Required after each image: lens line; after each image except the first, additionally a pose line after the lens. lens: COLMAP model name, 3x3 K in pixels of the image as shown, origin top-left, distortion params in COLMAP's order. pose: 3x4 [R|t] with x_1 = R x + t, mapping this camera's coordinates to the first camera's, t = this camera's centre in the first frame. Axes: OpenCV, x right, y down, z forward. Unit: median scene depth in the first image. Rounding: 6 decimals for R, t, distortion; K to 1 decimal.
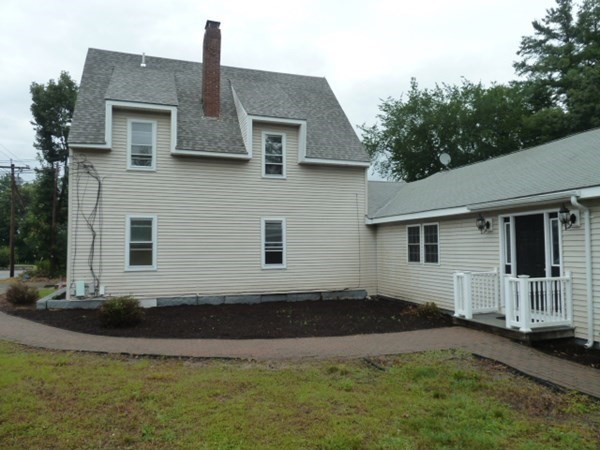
lens RADIAL K [[451.1, 0, 300.0], [0, 451.1, 225.0], [0, 0, 1]] dist [-0.026775, -0.003755]
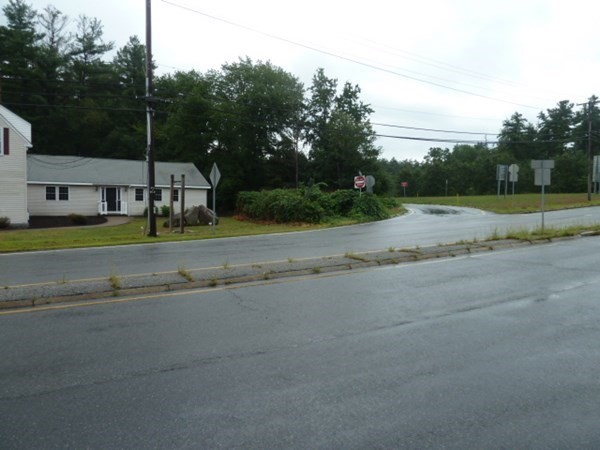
lens RADIAL K [[449.7, 0, 302.8], [0, 449.7, 225.1], [0, 0, 1]] dist [-0.024038, -0.002580]
pose [[-0.290654, -0.075074, 0.953878, -2.566792], [-0.075200, 0.995626, 0.055446, -0.026217], [-0.953868, -0.055616, -0.295028, 0.358483]]
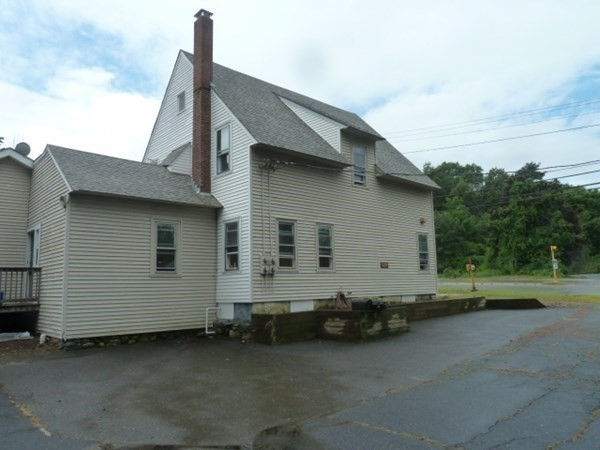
lens RADIAL K [[449.7, 0, 302.8], [0, 449.7, 225.1], [0, 0, 1]] dist [-0.024038, -0.002580]
pose [[-0.919513, -0.025562, -0.392227, 0.224070], [0.052624, 0.980893, -0.187297, 0.210417], [0.389520, -0.192863, -0.900599, 2.531849]]
